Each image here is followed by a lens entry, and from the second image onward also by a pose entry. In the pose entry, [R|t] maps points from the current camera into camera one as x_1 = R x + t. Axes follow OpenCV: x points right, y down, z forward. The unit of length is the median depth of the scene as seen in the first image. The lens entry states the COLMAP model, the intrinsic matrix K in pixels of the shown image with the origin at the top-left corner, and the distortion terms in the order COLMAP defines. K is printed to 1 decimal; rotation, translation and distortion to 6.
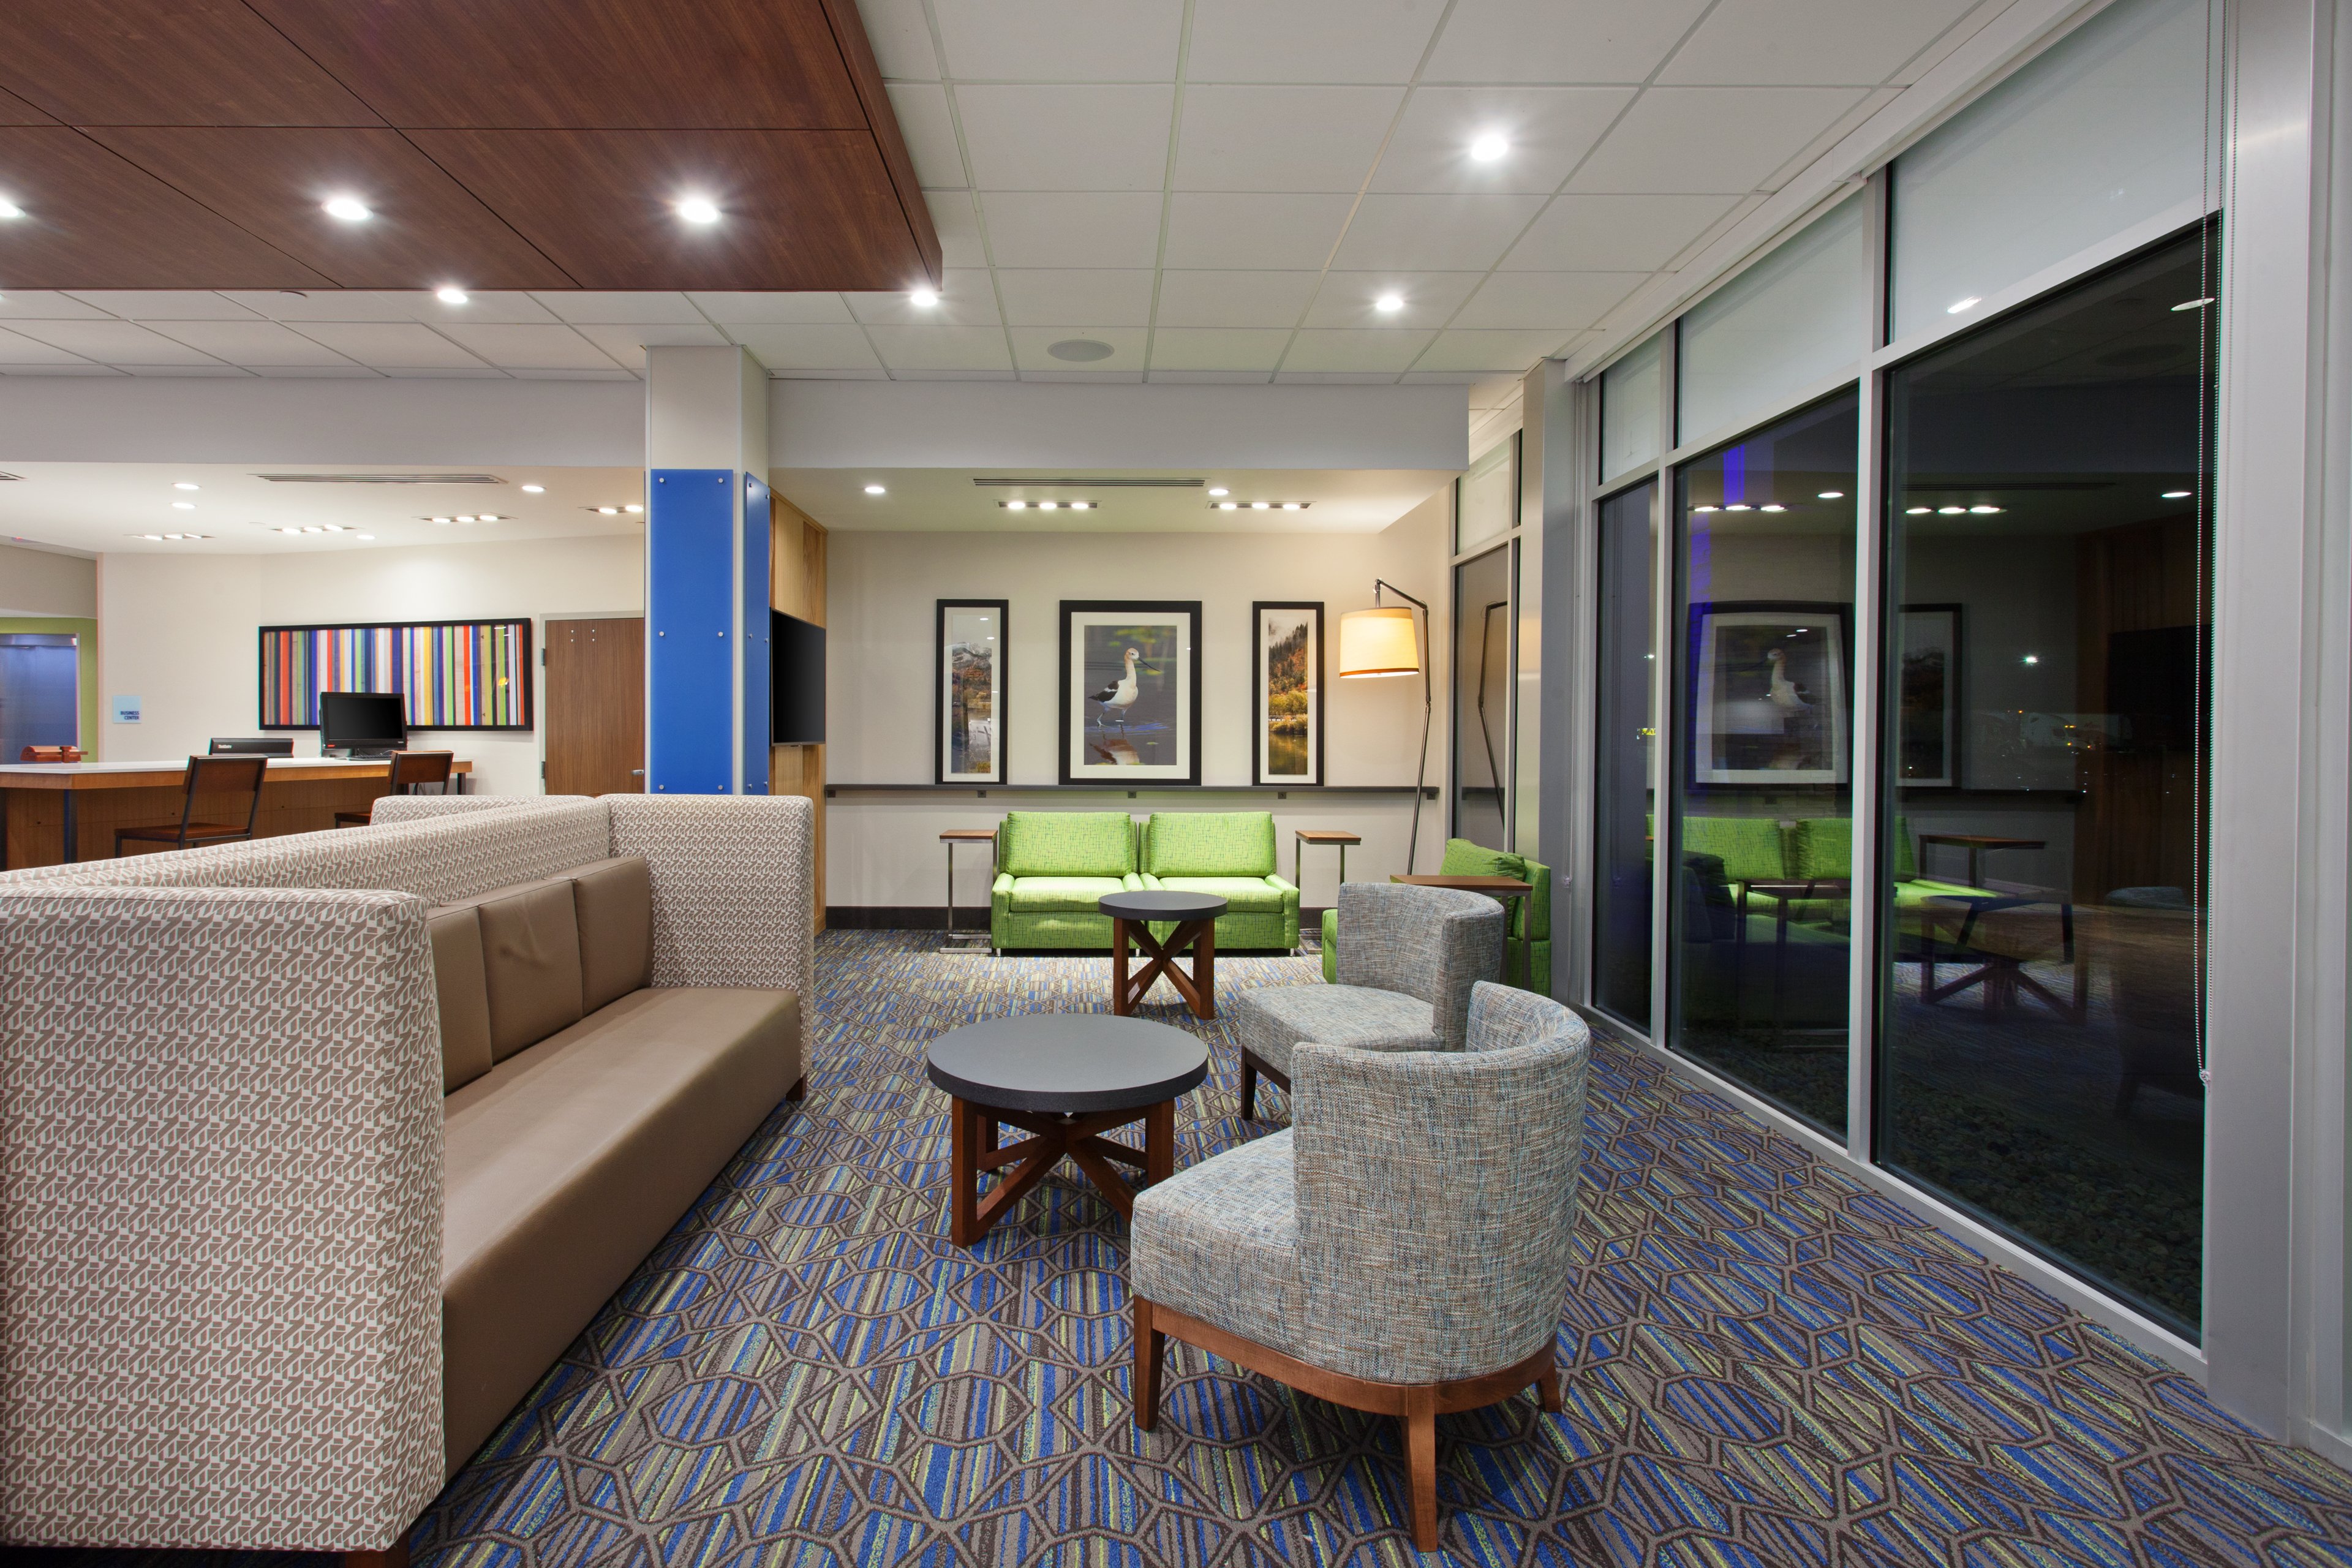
lens RADIAL K [[1331.5, 0, 1173.9], [0, 1331.5, 736.0], [0, 0, 1]] dist [0.003232, 0.002285]
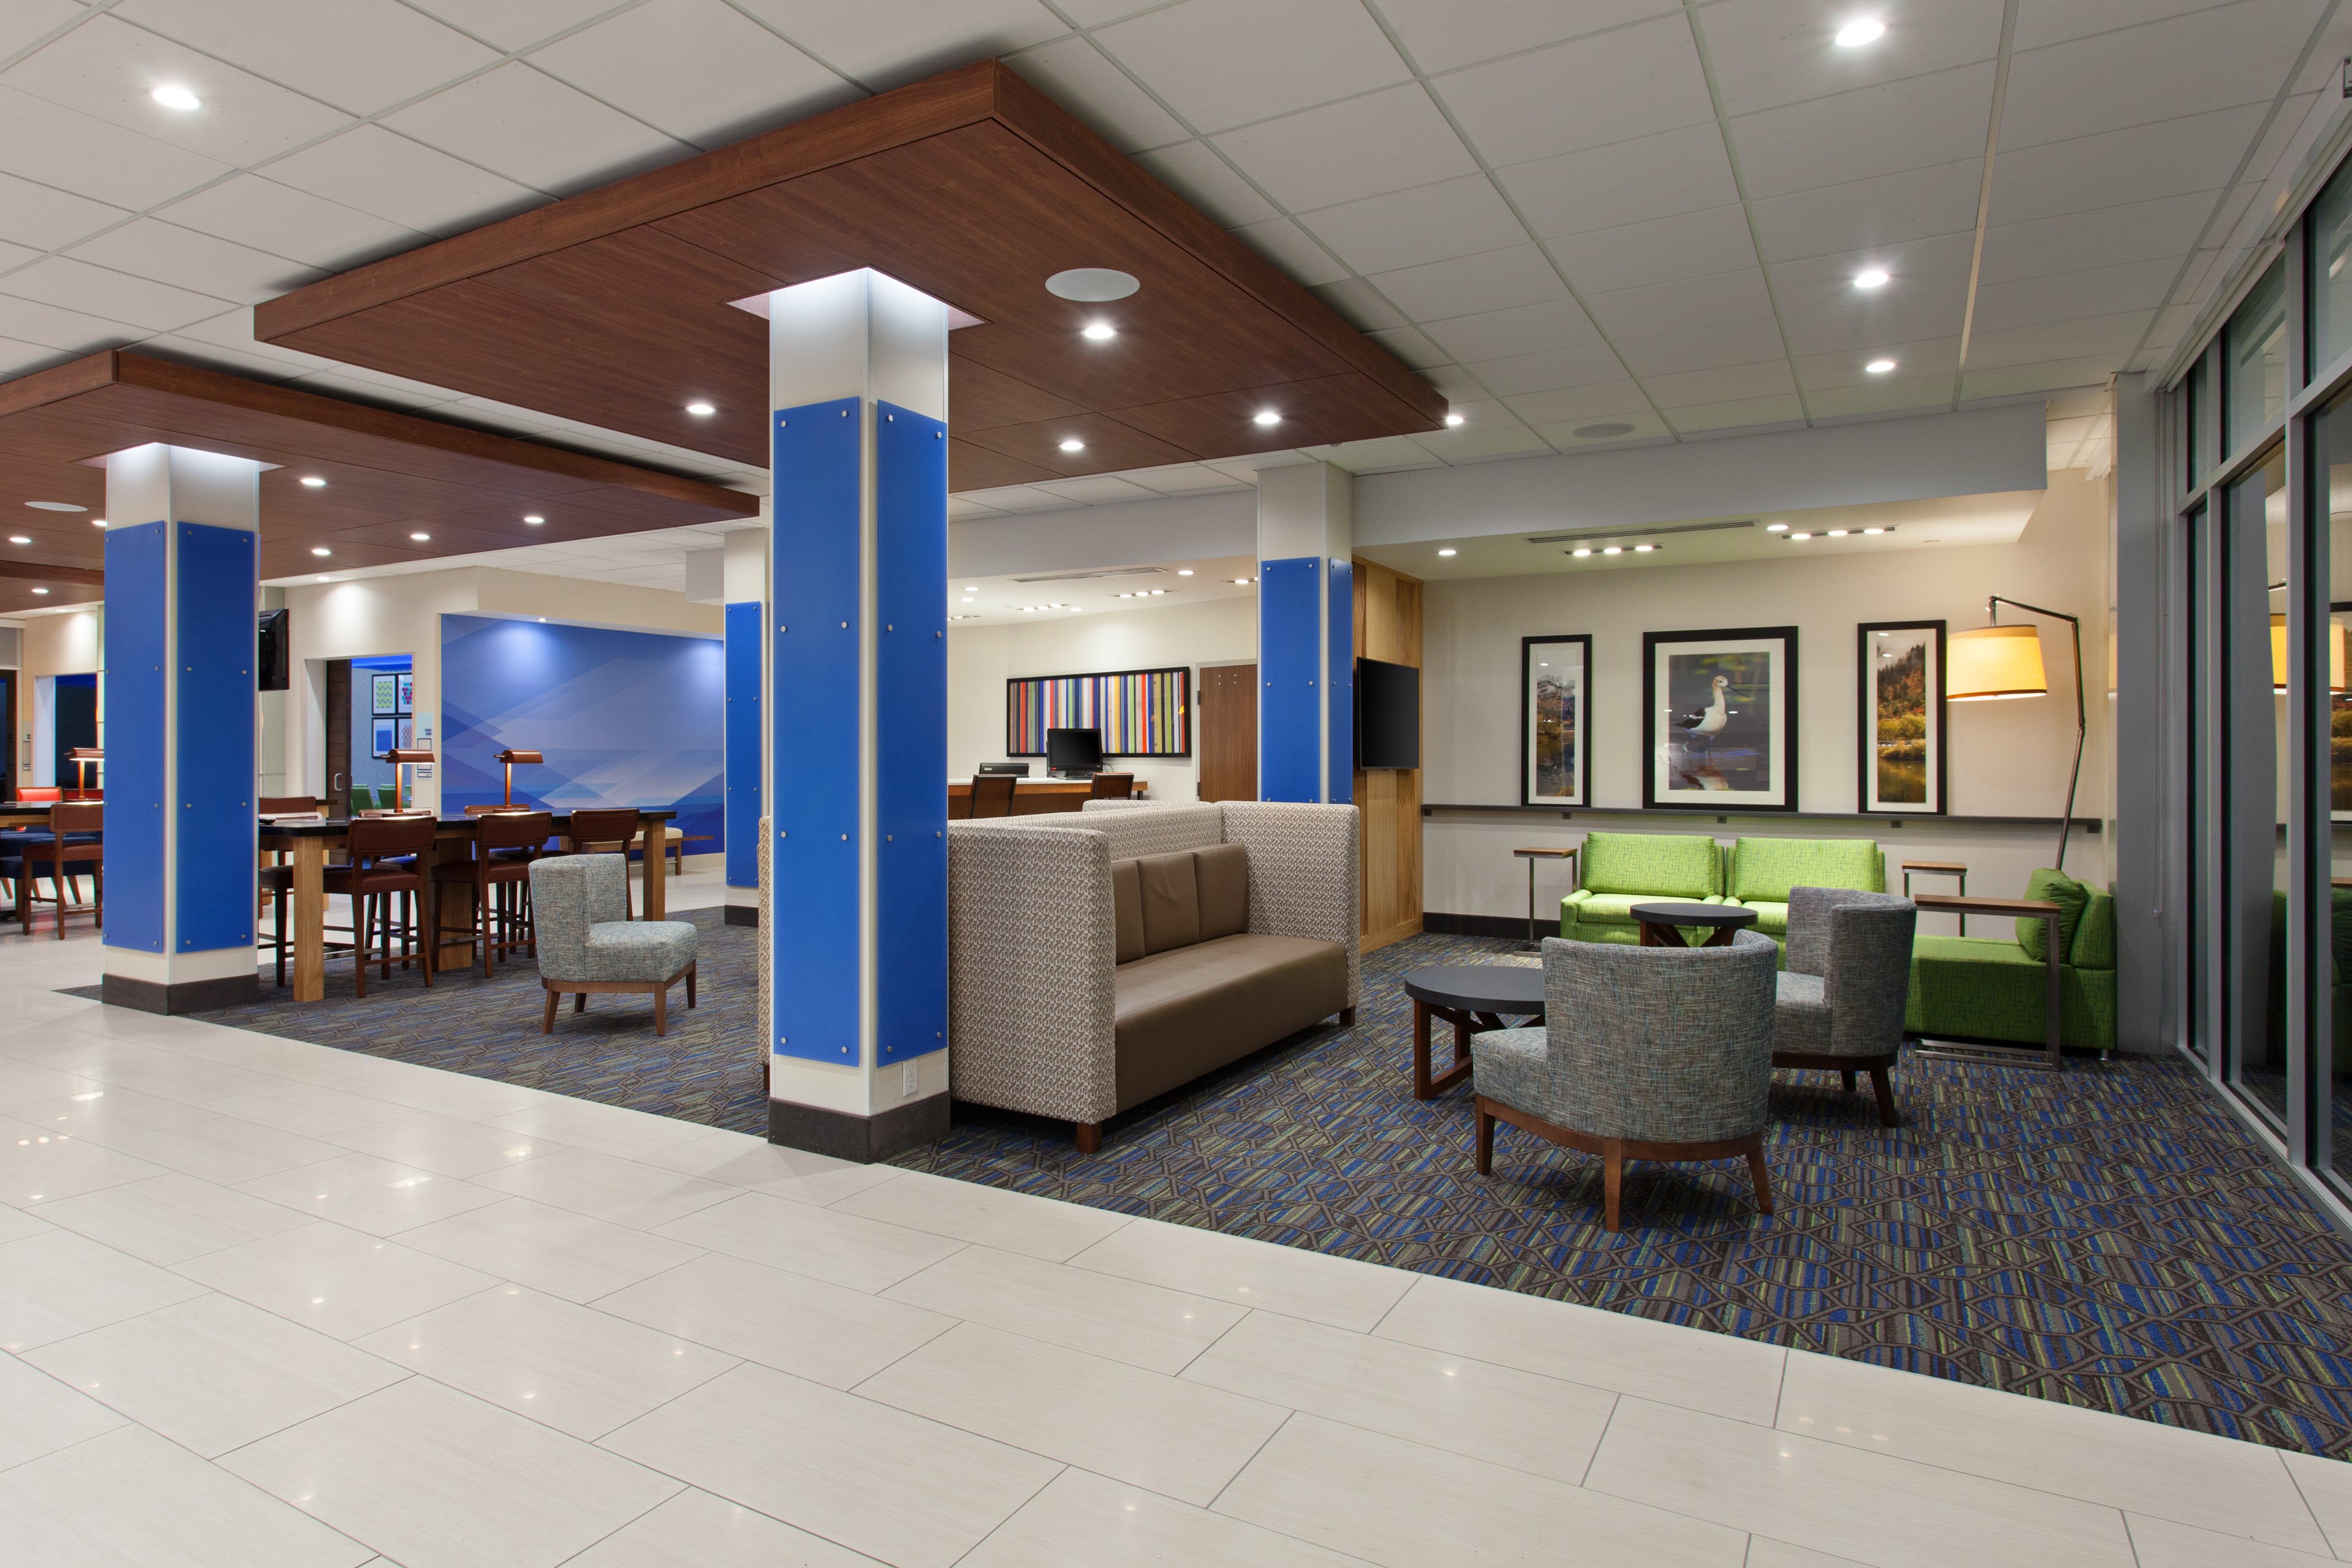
lens RADIAL K [[1363.0, 0, 1175.1], [0, 1363.0, 744.5], [0, 0, 1]] dist [-0.001116, -0.000593]
pose [[0.891715, -0.005105, -0.452568, 0.079631], [-0.000816, 0.999917, -0.012886, 0.000496], [0.452596, 0.011860, 0.891637, -0.136854]]
